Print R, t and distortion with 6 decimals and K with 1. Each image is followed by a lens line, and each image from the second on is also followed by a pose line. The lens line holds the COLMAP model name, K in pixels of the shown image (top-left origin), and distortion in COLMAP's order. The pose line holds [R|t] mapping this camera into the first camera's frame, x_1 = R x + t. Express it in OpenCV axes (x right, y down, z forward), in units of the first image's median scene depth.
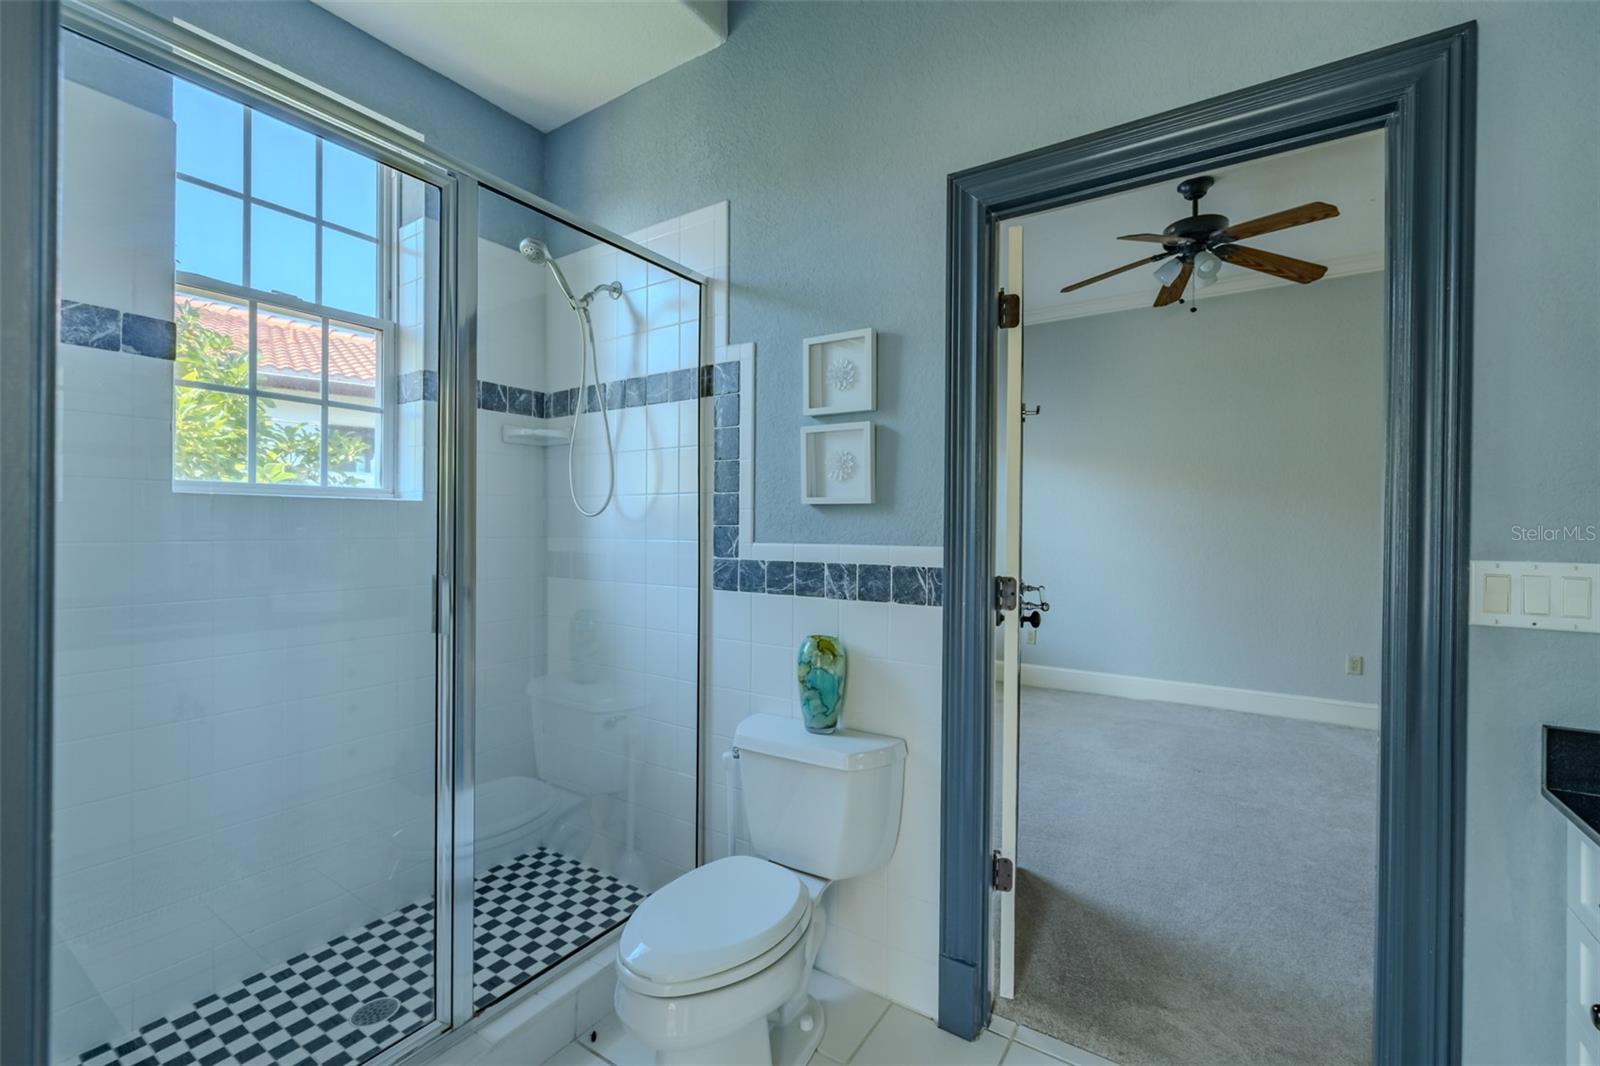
lens RADIAL K [[692.2, 0, 800.1], [0, 692.2, 535.9], [0, 0, 1]] dist [-0.003320, -0.000302]
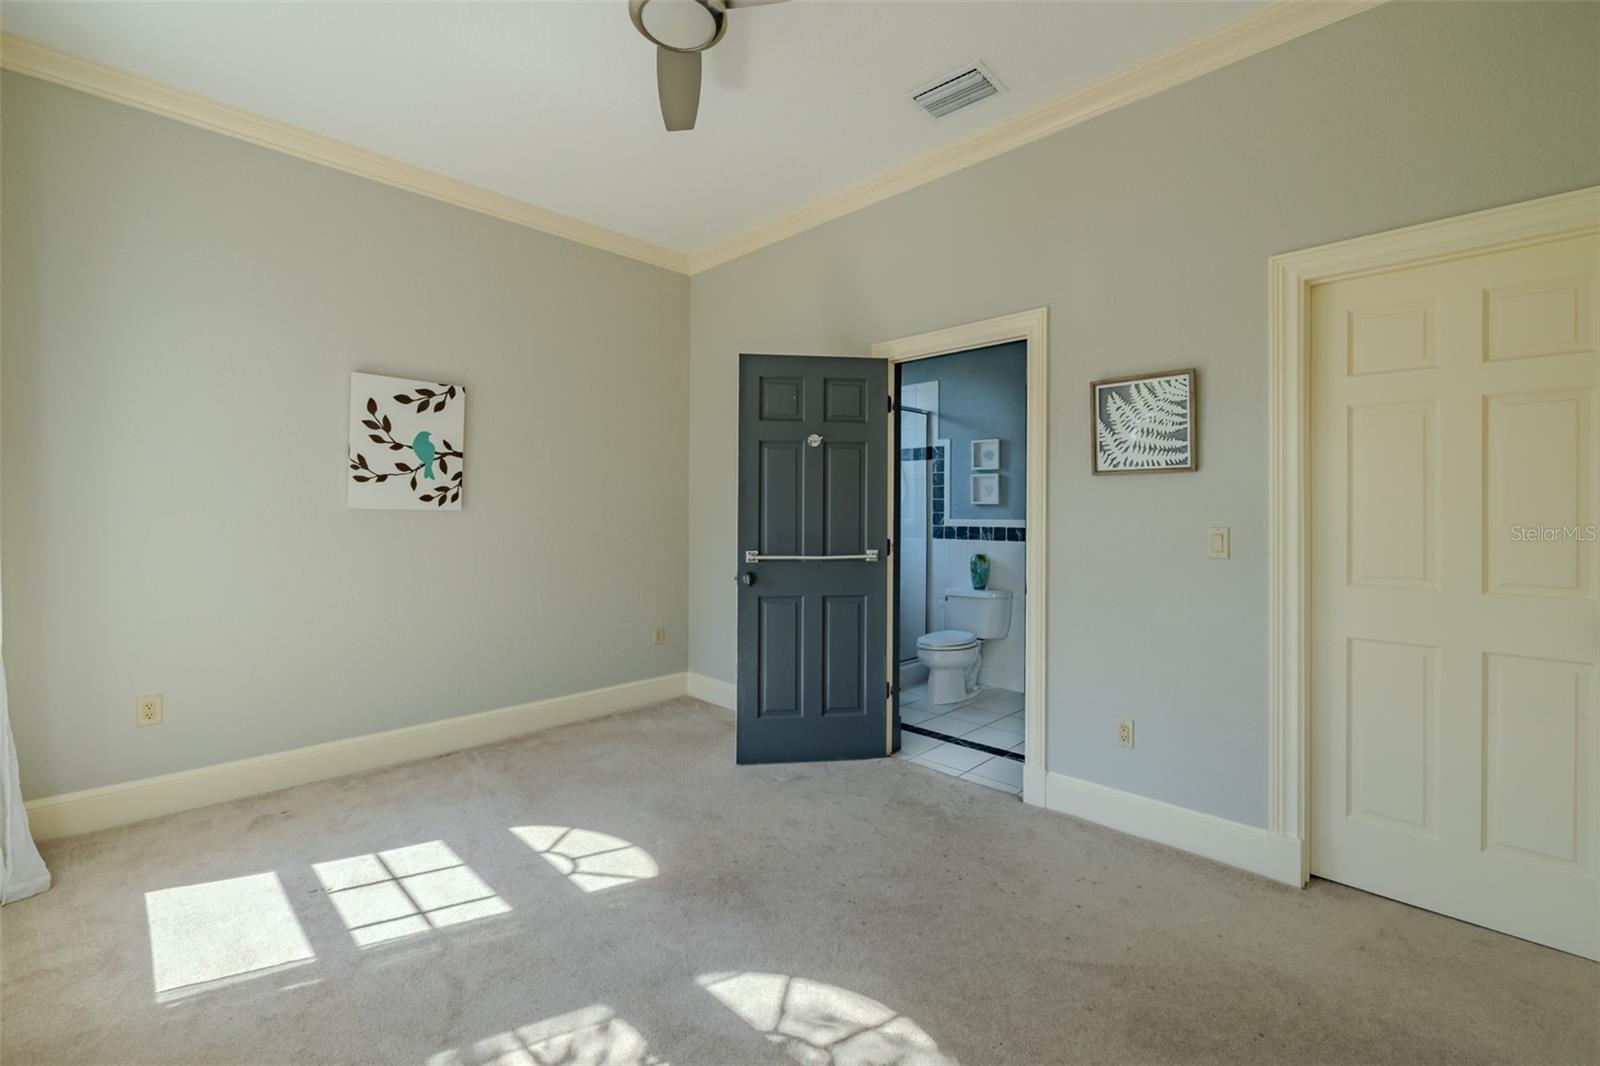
lens RADIAL K [[692.2, 0, 793.8], [0, 692.2, 517.9], [0, 0, 1]] dist [-0.003320, -0.000302]
pose [[0.977983, -0.003557, -0.208653, -0.107100], [0.004398, 0.999984, 0.003567, -0.006404], [0.208637, -0.004406, 0.977983, -1.692686]]
